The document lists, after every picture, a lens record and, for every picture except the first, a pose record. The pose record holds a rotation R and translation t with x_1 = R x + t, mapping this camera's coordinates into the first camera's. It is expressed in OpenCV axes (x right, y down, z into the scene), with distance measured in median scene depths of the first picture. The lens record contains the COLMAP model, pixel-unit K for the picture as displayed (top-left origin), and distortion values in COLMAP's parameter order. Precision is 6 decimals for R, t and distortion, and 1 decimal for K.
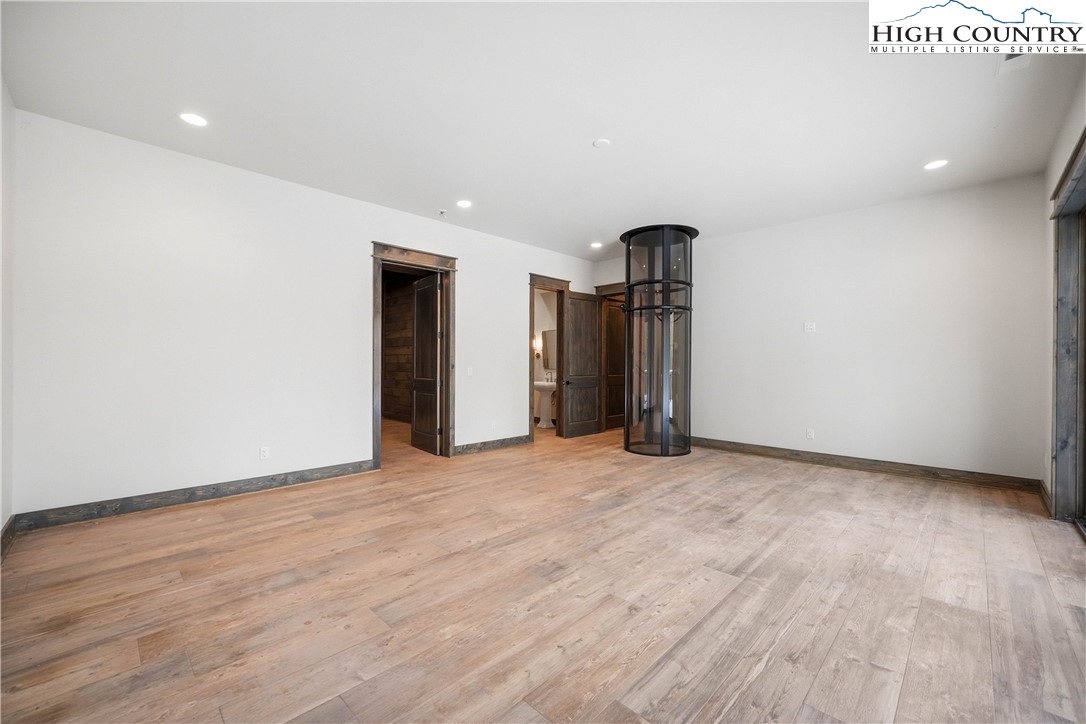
lens RADIAL K [[436.3, 0, 538.9], [0, 436.3, 364.7], [0, 0, 1]] dist [0.016016, 0.000287]
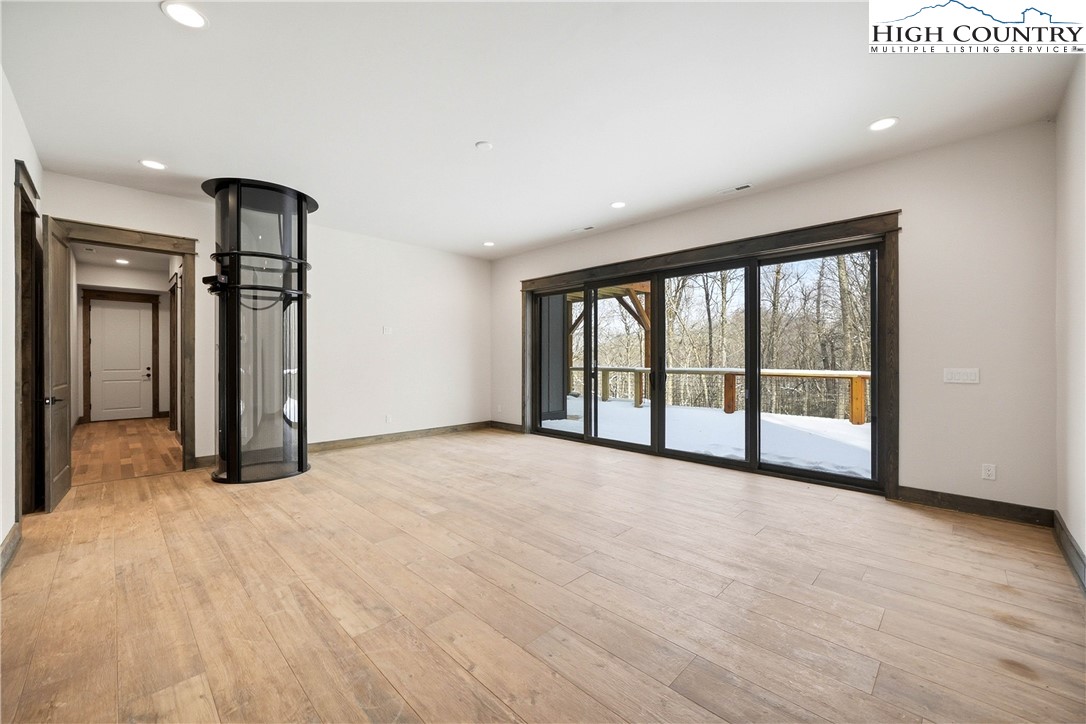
lens RADIAL K [[436.3, 0, 542.5], [0, 436.3, 358.8], [0, 0, 1]] dist [0.016016, 0.000287]
pose [[0.006329, 0.002205, 0.999978, -0.800587], [0.007896, 0.999966, -0.002255, -0.001839], [-0.999949, 0.007910, 0.006311, 0.794315]]
